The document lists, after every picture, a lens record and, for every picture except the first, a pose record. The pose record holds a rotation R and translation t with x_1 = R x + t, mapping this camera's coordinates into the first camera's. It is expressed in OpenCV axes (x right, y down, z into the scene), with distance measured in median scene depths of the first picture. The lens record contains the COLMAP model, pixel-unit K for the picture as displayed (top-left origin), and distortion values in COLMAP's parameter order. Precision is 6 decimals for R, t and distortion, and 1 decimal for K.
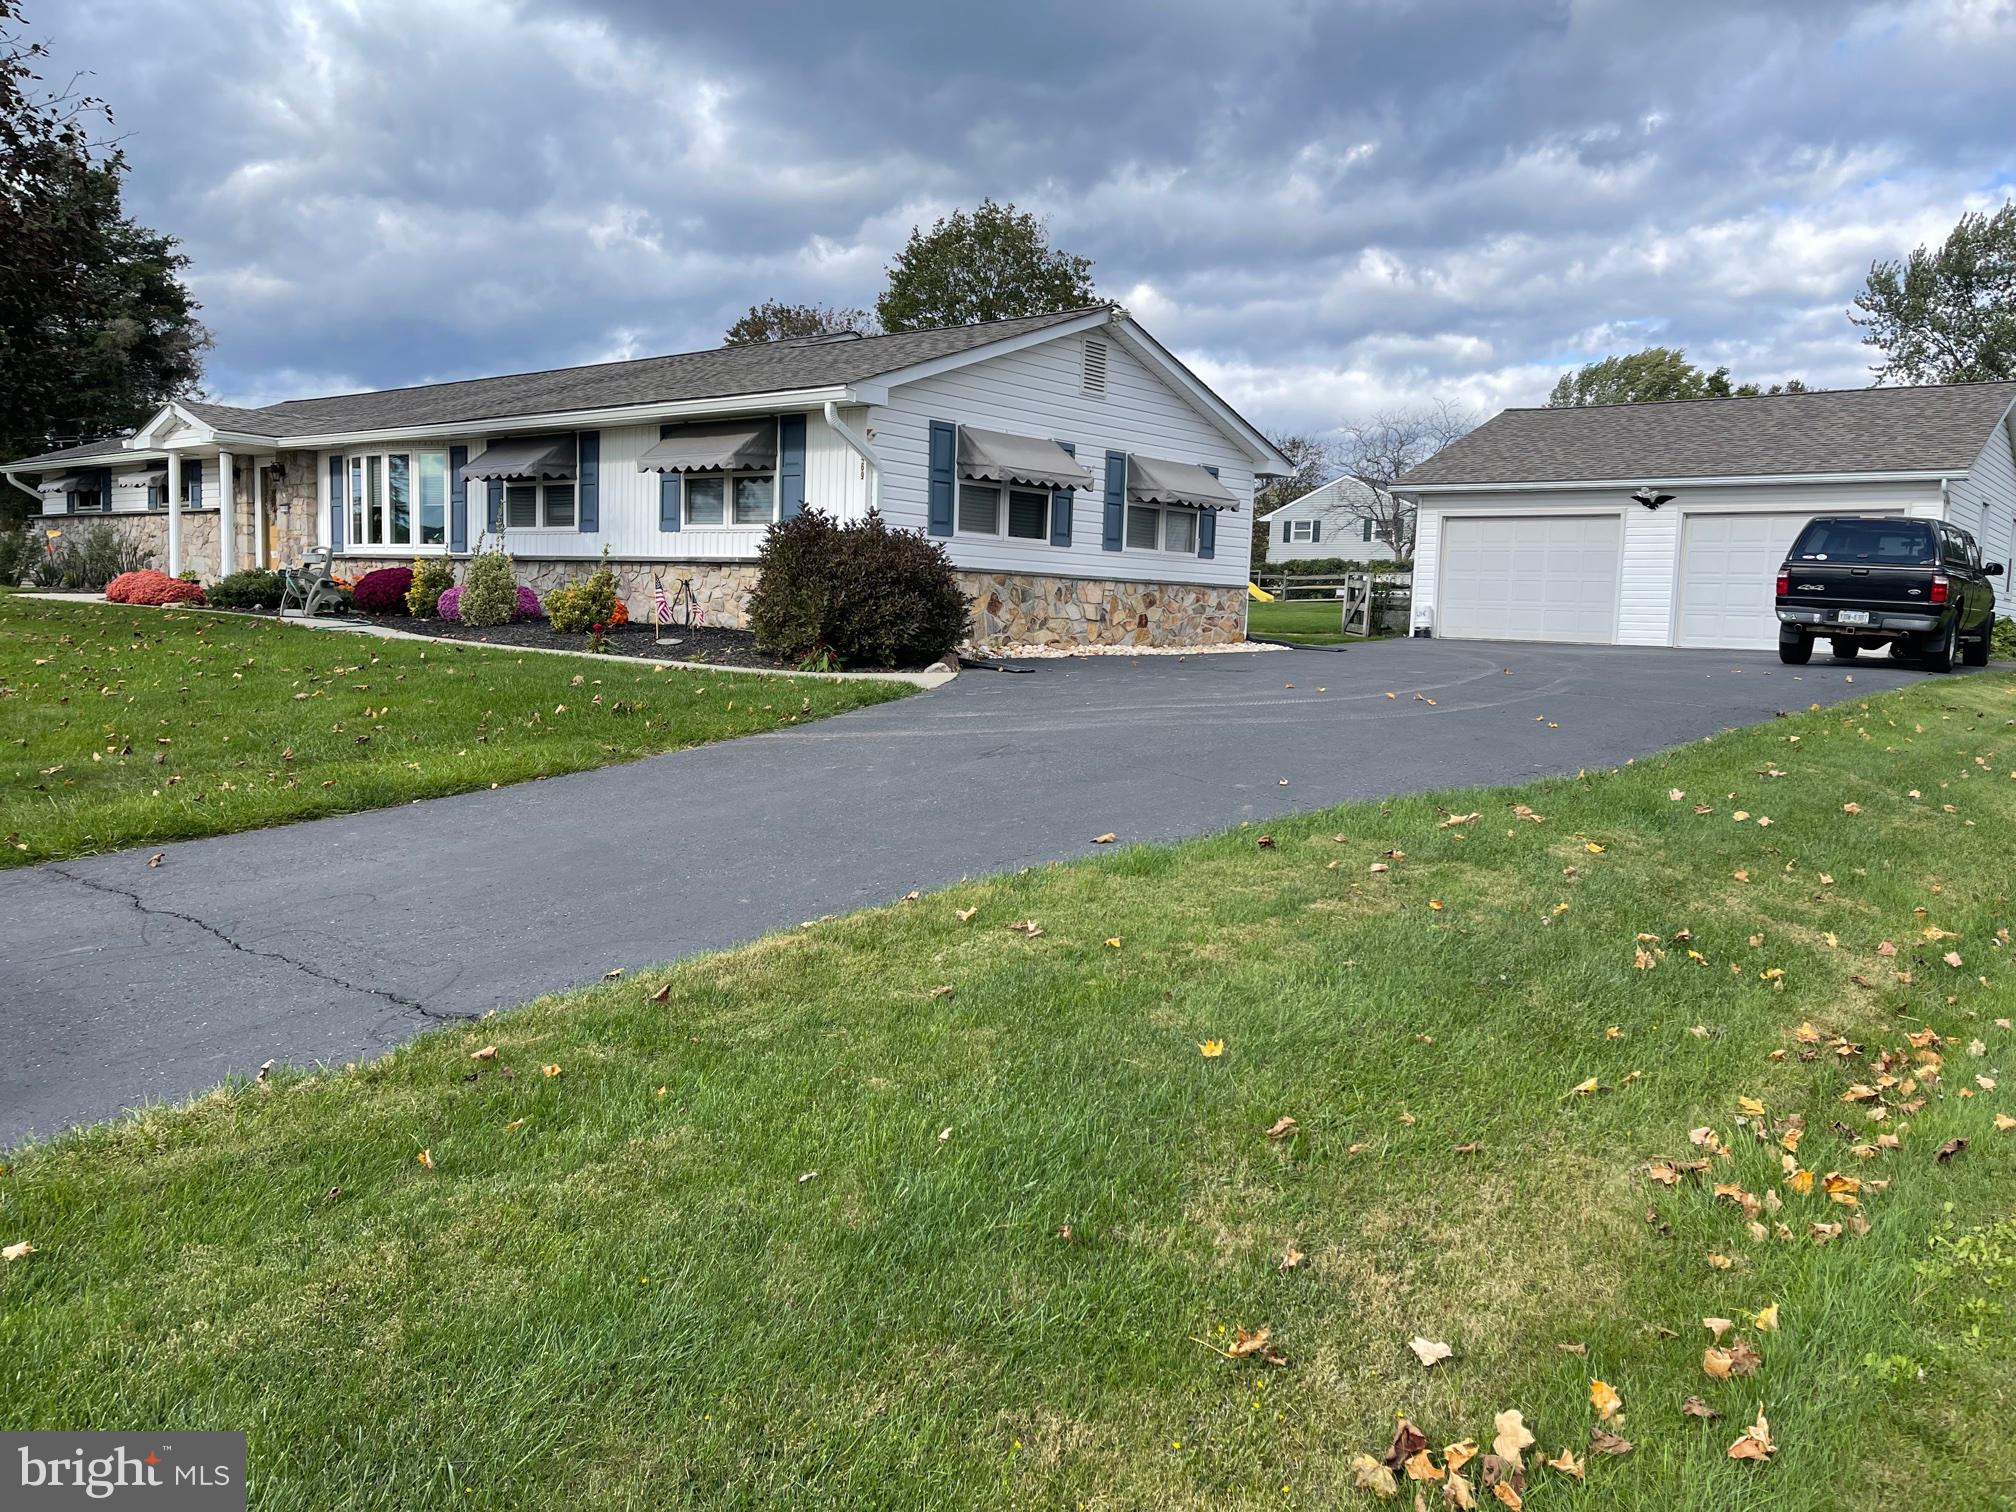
lens RADIAL K [[1535.4, 0, 1007.7], [0, 1535.4, 756.2], [0, 0, 1]] dist [0.046602, -0.005854]
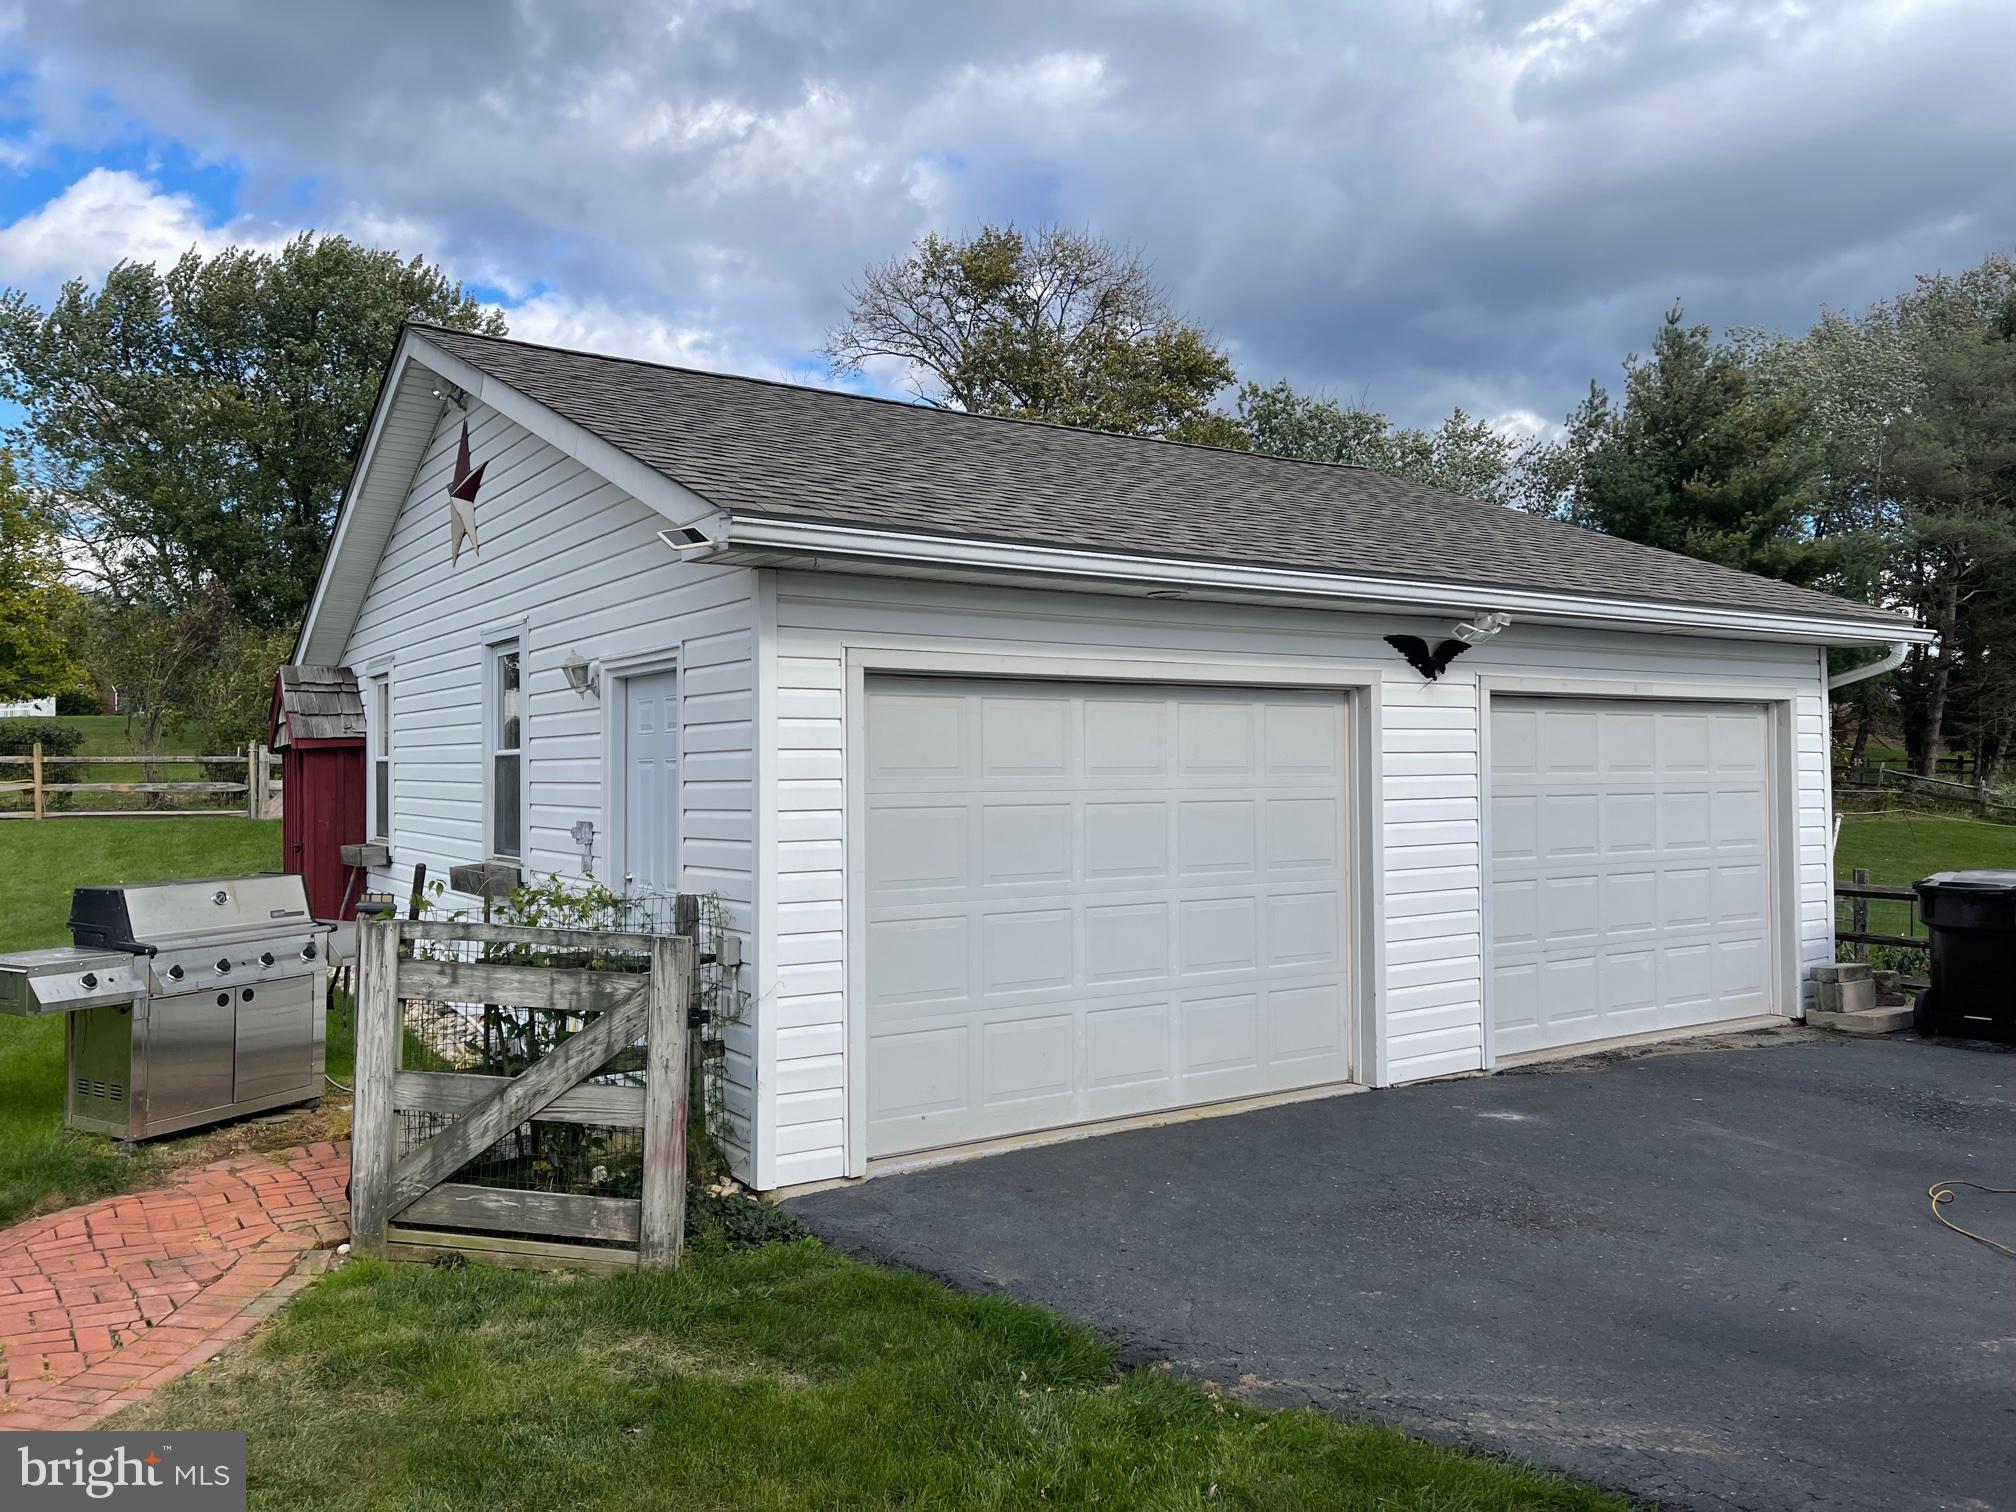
lens RADIAL K [[1535.4, 0, 1009.0], [0, 1535.4, 753.7], [0, 0, 1]] dist [0.046602, -0.005854]
pose [[0.256053, -0.027145, 0.966281, 0.057325], [0.112883, 0.993606, -0.002000, -0.151381], [-0.960049, 0.109589, 0.257480, 0.996974]]
